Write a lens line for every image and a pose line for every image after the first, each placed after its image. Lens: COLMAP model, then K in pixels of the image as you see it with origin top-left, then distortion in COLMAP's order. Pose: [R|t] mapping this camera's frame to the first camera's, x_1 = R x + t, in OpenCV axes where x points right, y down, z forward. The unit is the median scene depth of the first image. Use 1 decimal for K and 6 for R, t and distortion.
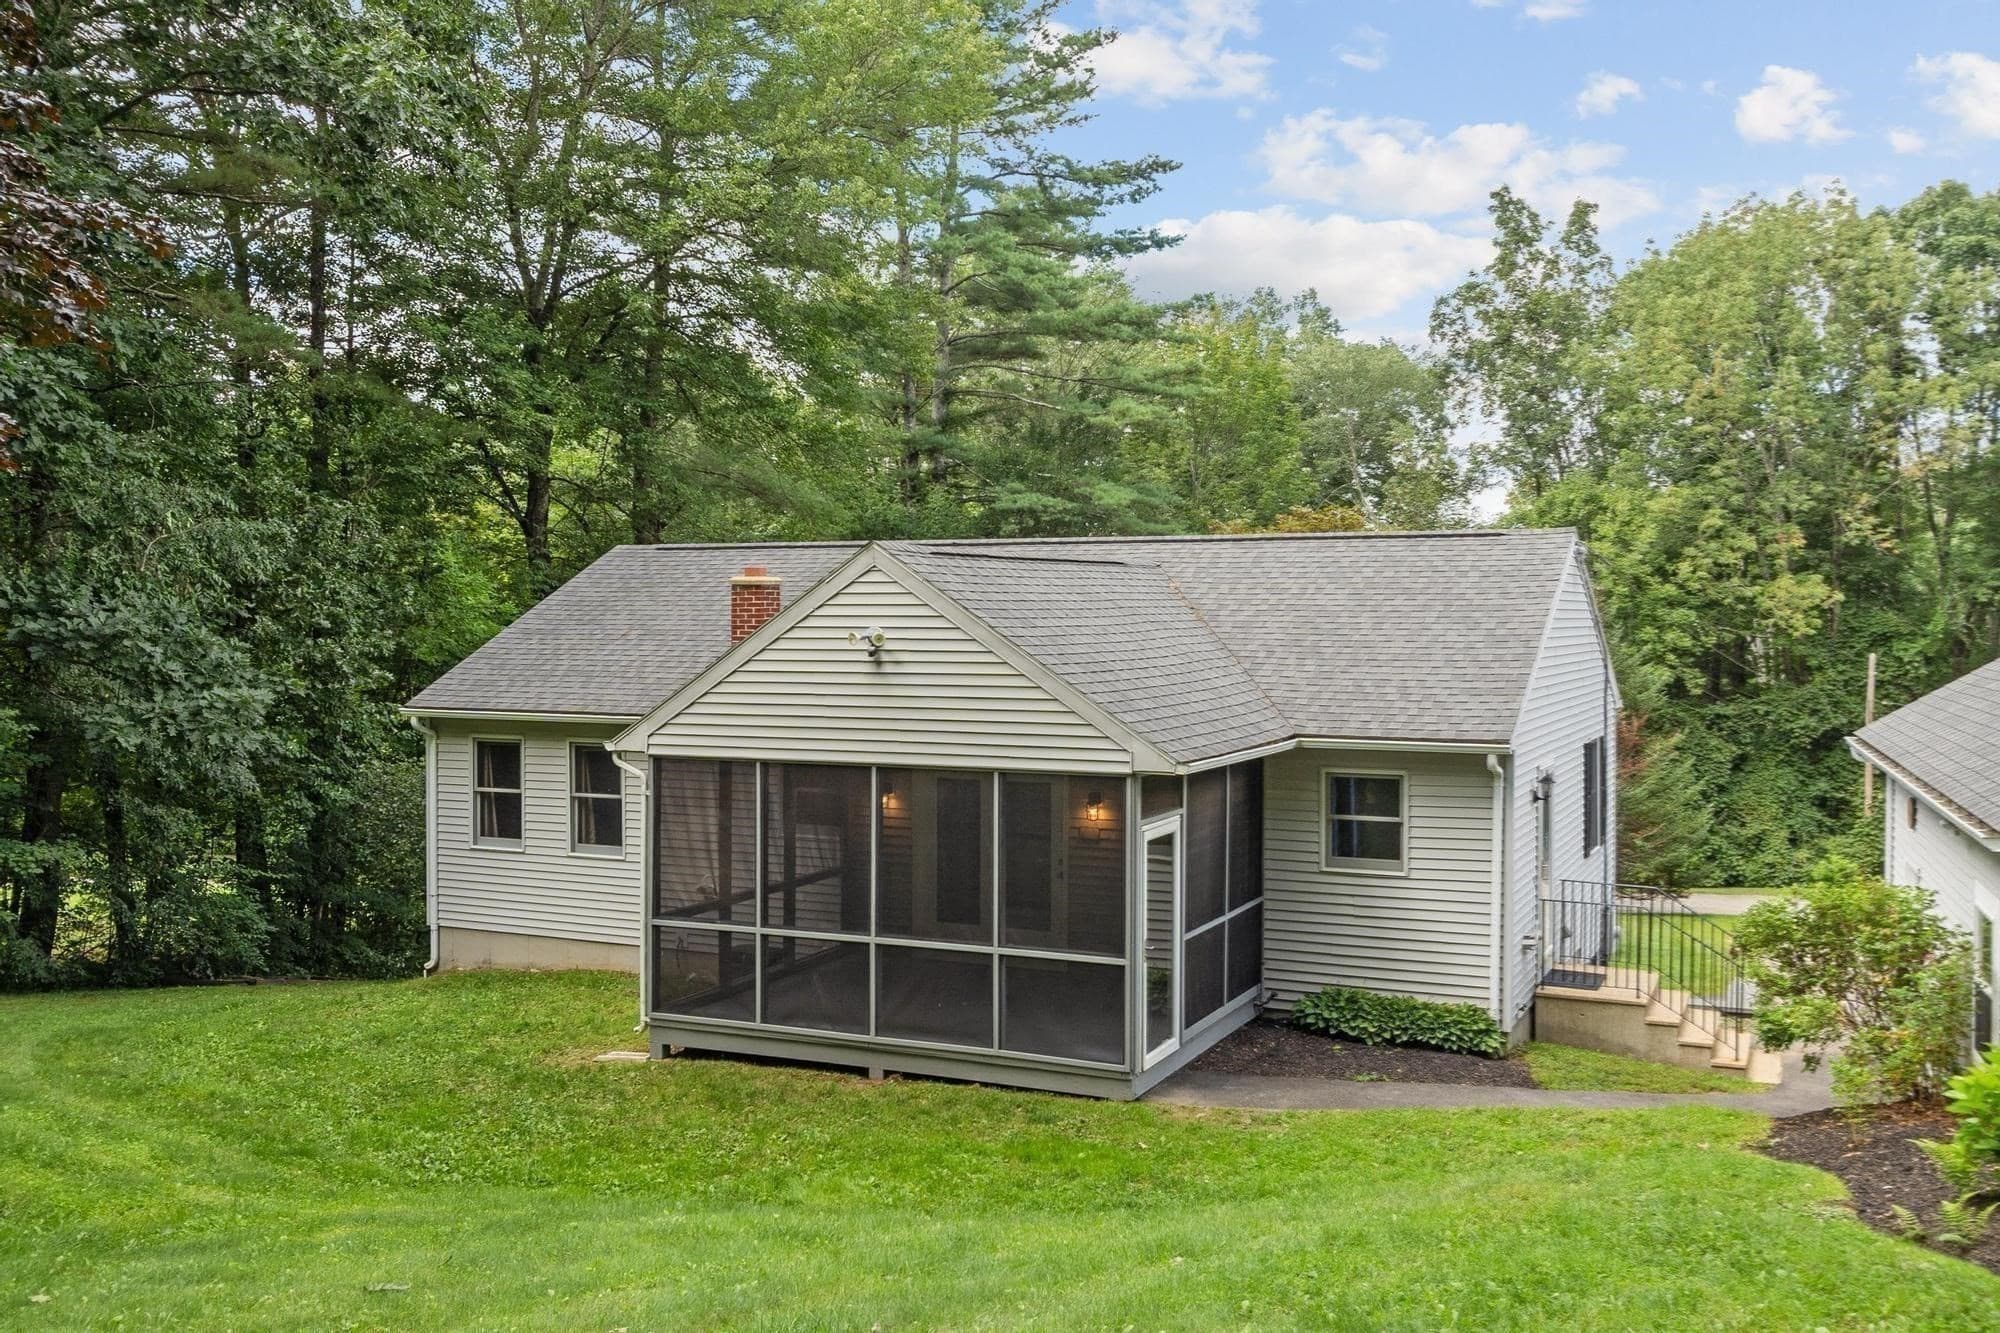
lens RADIAL K [[1826.2, 0, 1000.0], [0, 1826.2, 666.5], [0, 0, 1]] dist [0.013241, 0.003778]
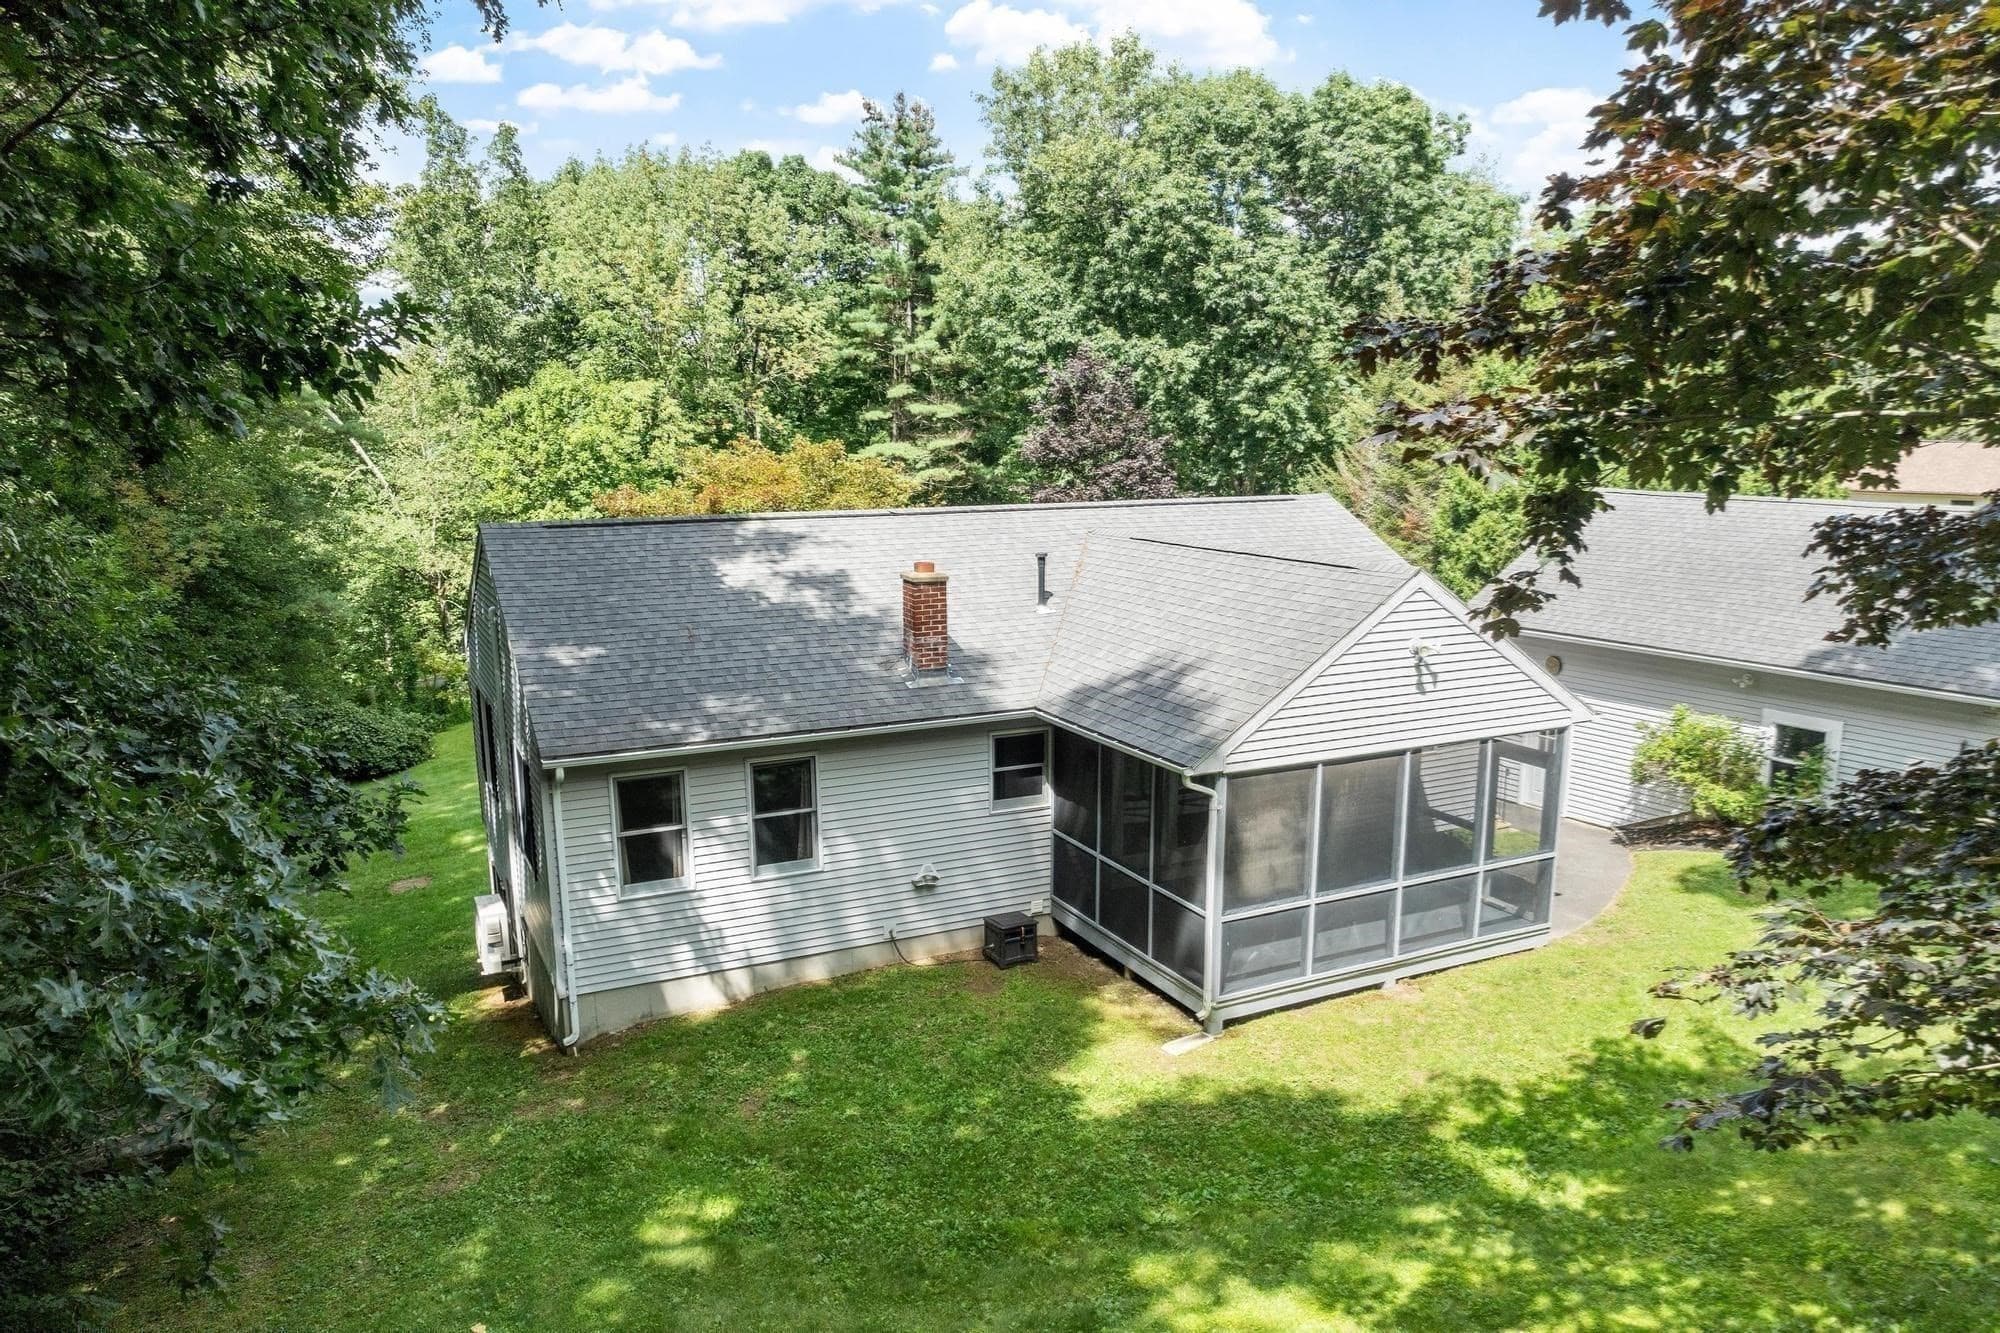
lens RADIAL K [[1446.6, 0, 1005.4], [0, 1446.6, 734.0], [0, 0, 1]] dist [-0.033120, -0.002090]
pose [[0.627483, -0.168826, 0.760107, -0.300417], [0.033428, 0.981151, 0.190327, -0.046257], [-0.777912, -0.094018, 0.621300, 0.186064]]
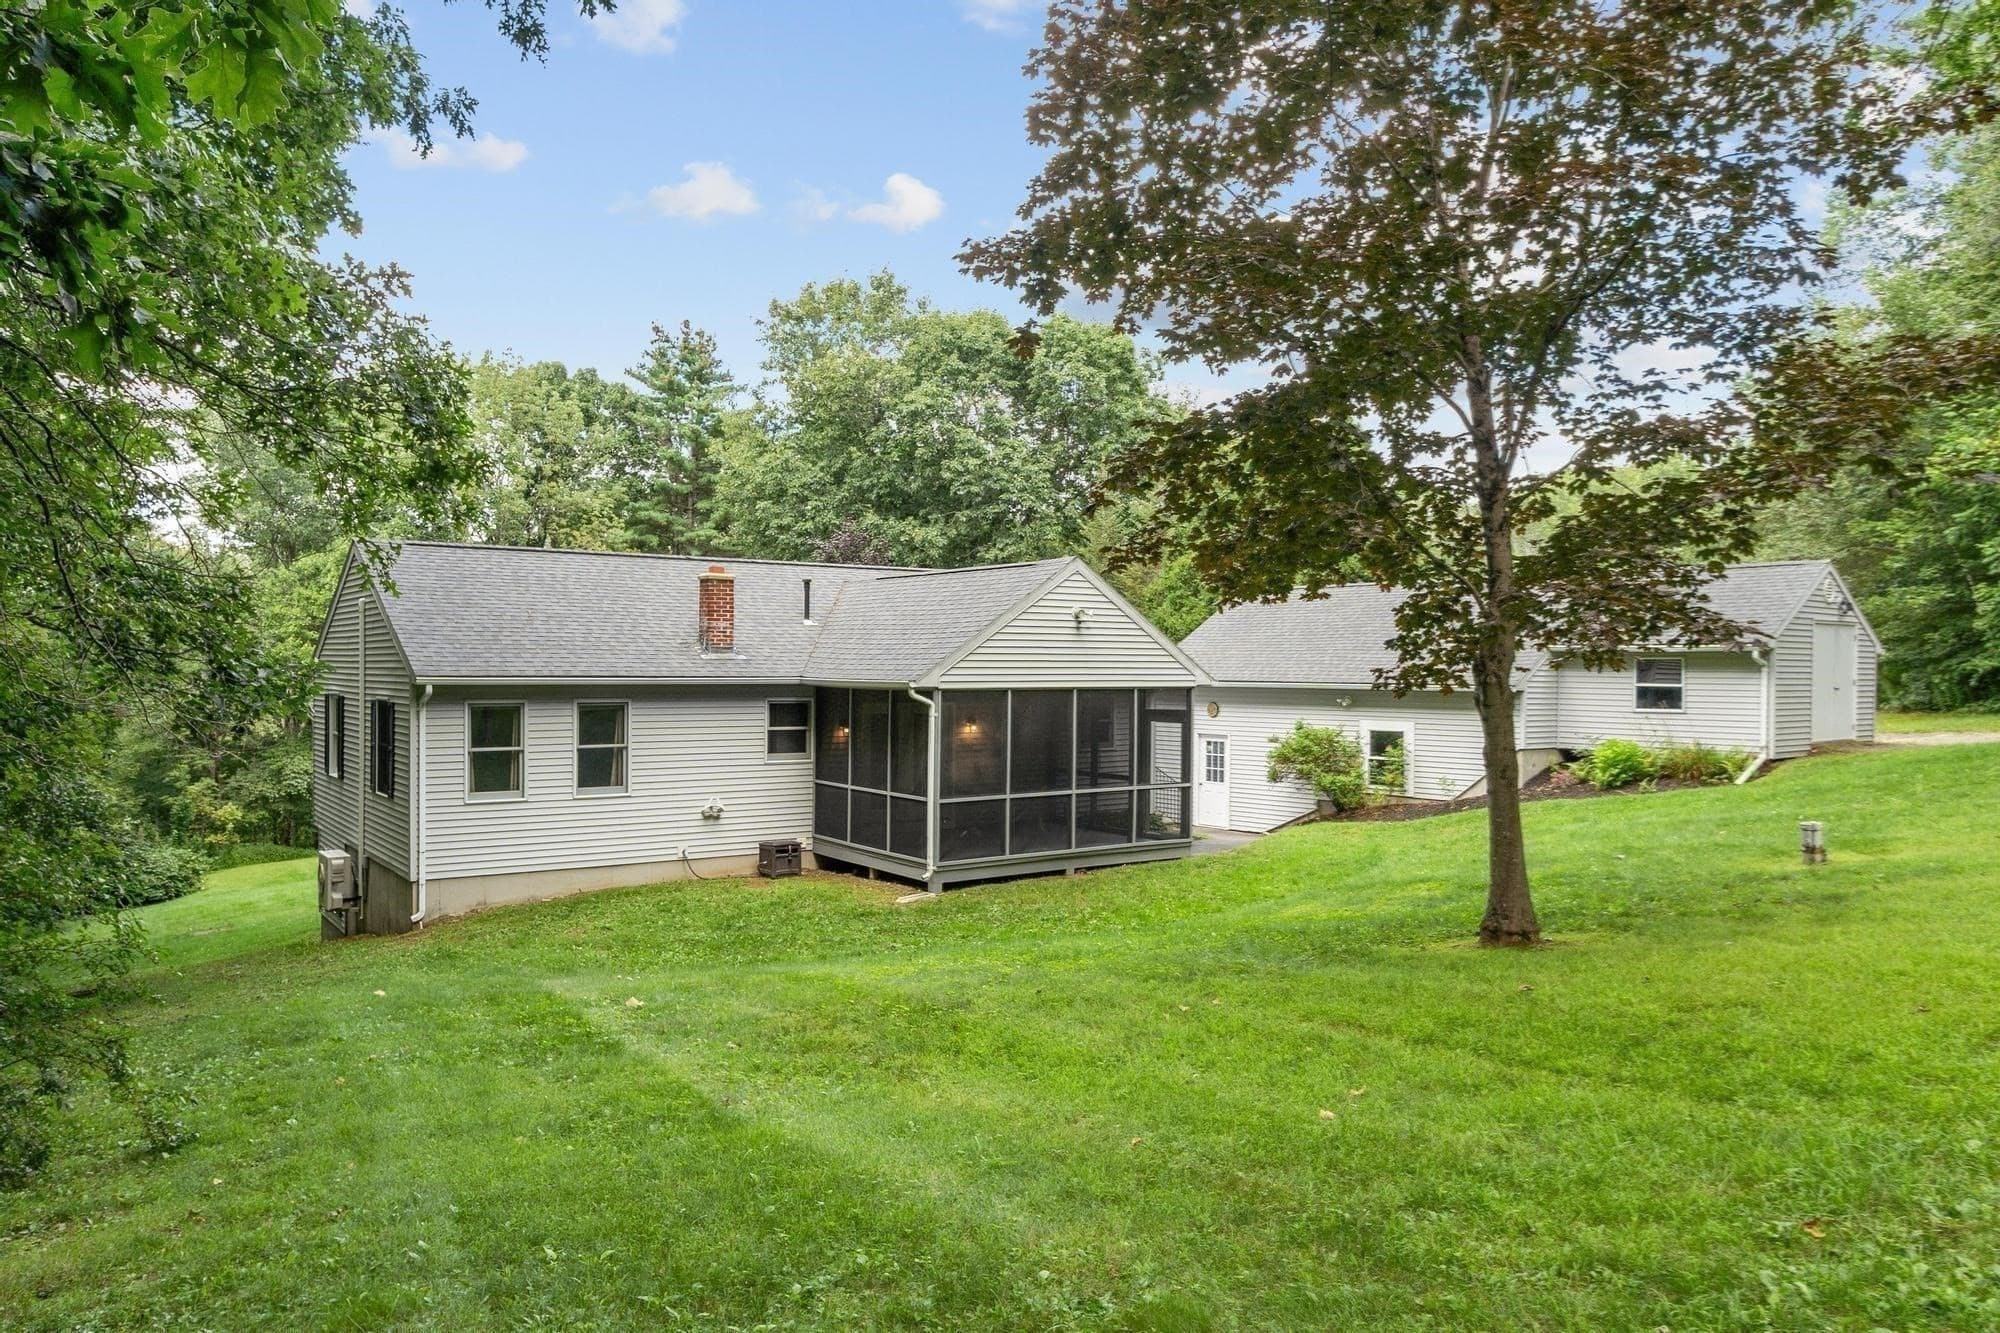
lens RADIAL K [[1425.8, 0, 1000.0], [0, 1425.8, 666.5], [0, 0, 1]] dist [0.010055, 0.001953]
pose [[0.498421, 0.002266, 0.866932, -0.384340], [0.024101, 0.999574, -0.016469, 0.016581], [-0.866600, 0.029102, 0.498154, 0.122253]]
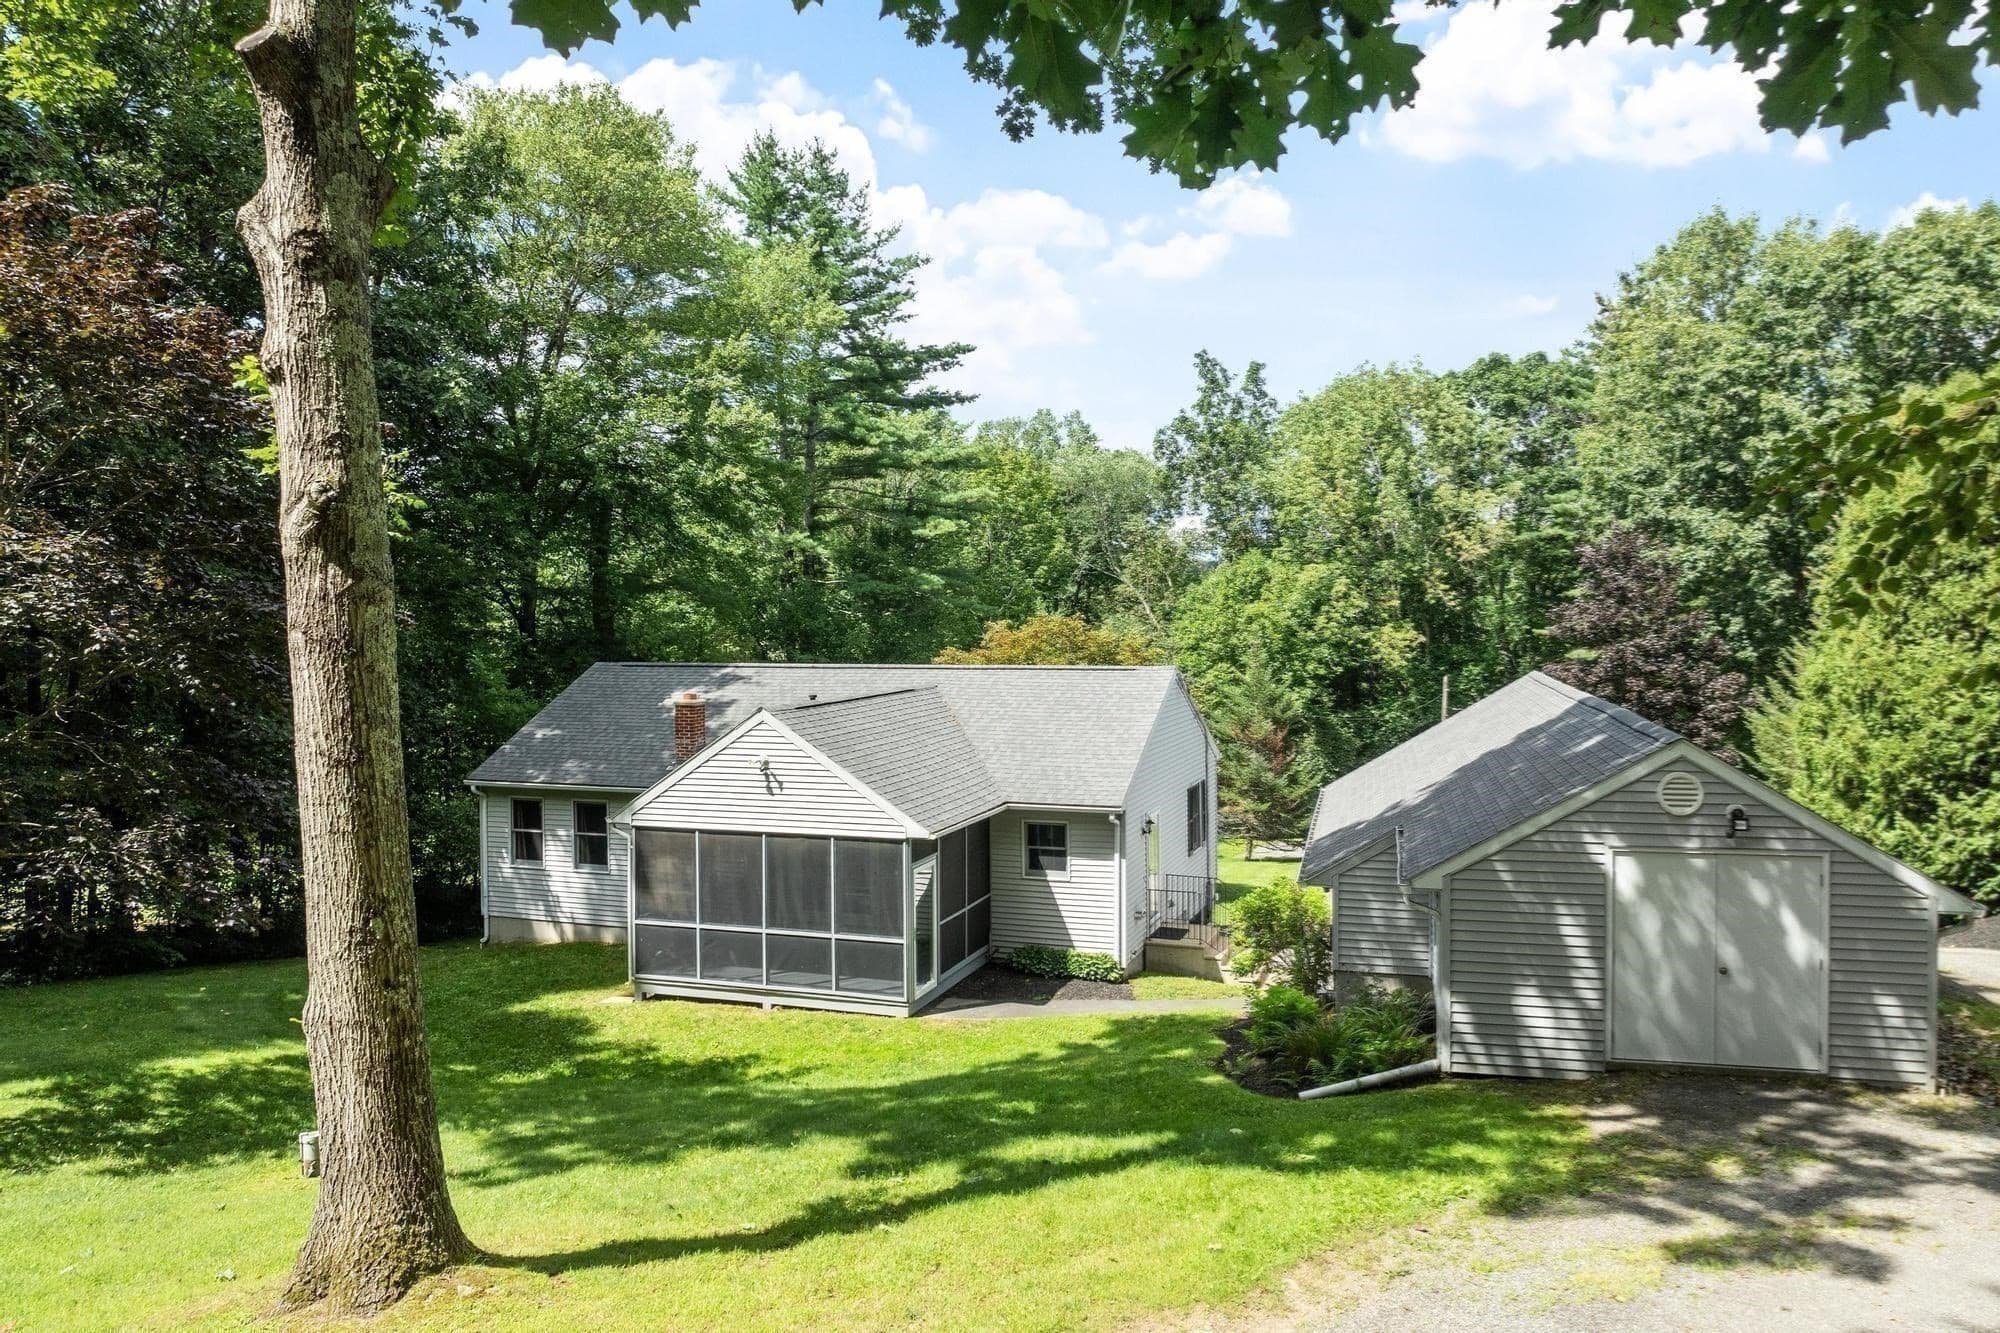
lens RADIAL K [[1427.1, 0, 1011.7], [0, 1427.1, 622.7], [0, 0, 1]] dist [-0.003338, -0.001342]
pose [[0.994606, -0.009146, 0.103321, 0.009038], [0.011057, 0.999778, -0.017938, -0.037836], [-0.103134, 0.018984, 0.994486, -0.127310]]
